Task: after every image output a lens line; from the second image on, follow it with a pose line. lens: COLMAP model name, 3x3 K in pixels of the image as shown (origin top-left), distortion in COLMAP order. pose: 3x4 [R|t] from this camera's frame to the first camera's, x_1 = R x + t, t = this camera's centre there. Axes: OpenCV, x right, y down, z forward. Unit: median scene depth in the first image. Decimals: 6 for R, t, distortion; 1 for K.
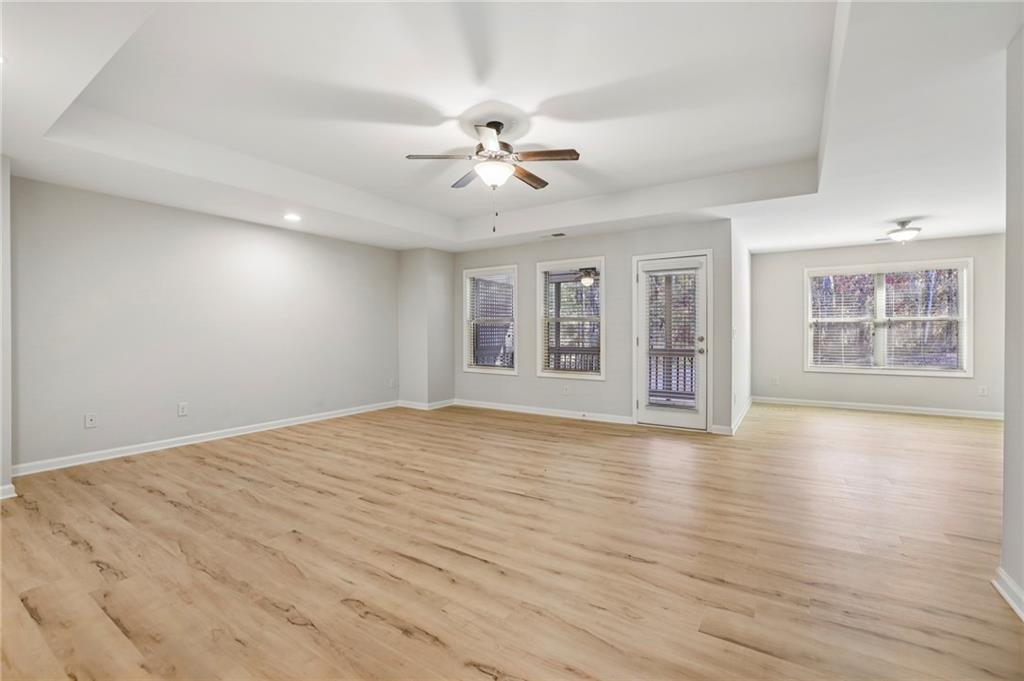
lens RADIAL K [[442.3, 0, 516.1], [0, 442.3, 333.1], [0, 0, 1]] dist [-0.036864, 0.007704]
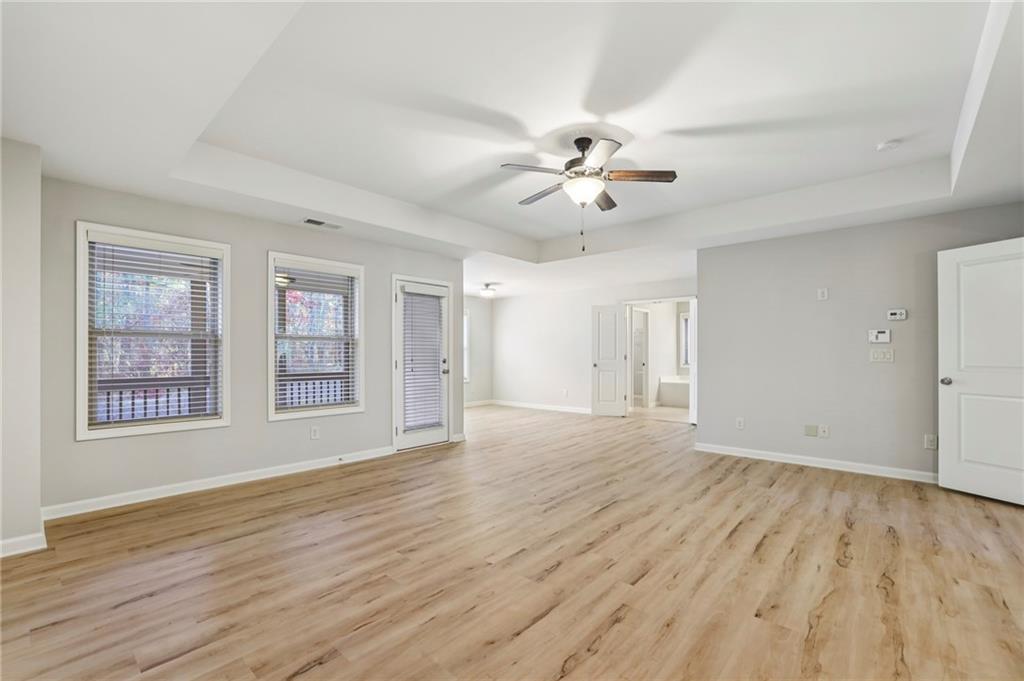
lens RADIAL K [[442.3, 0, 510.9], [0, 442.3, 346.8], [0, 0, 1]] dist [-0.036864, 0.007704]
pose [[0.152018, 0.018826, 0.988198, -0.971998], [0.005222, 0.999789, -0.019850, 0.001250], [-0.988364, 0.008178, 0.151888, 0.958439]]
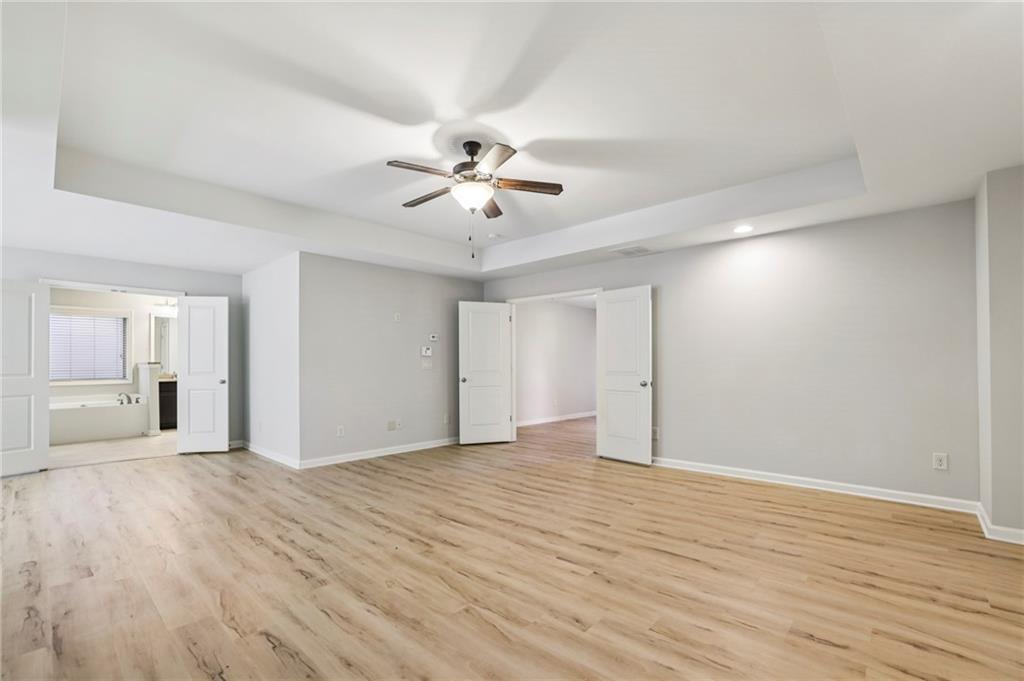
lens RADIAL K [[442.3, 0, 513.3], [0, 442.3, 359.1], [0, 0, 1]] dist [-0.036864, 0.007704]
pose [[-0.985503, 0.006474, 0.169533, -0.275711], [0.006000, 0.999977, -0.003307, -0.009207], [-0.169551, -0.002242, -0.985519, 1.813106]]
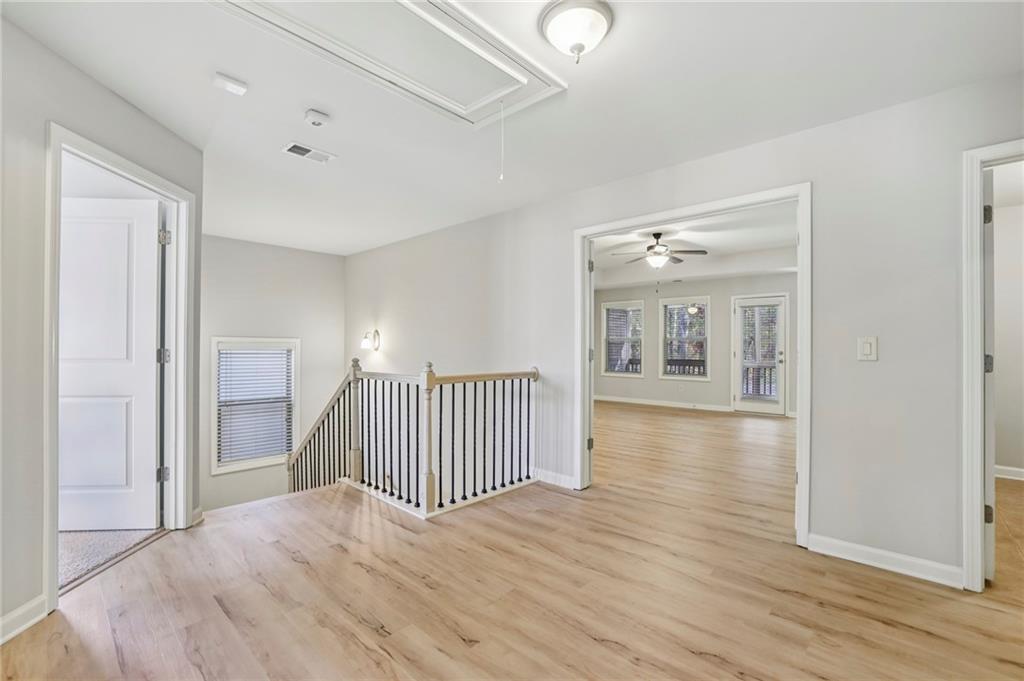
lens RADIAL K [[442.3, 0, 516.2], [0, 442.3, 343.4], [0, 0, 1]] dist [-0.036864, 0.007704]
pose [[0.986244, 0.007242, -0.165138, -0.305450], [-0.009362, 0.999883, -0.012062, 0.009690], [0.165031, 0.013442, 0.986197, -0.848064]]
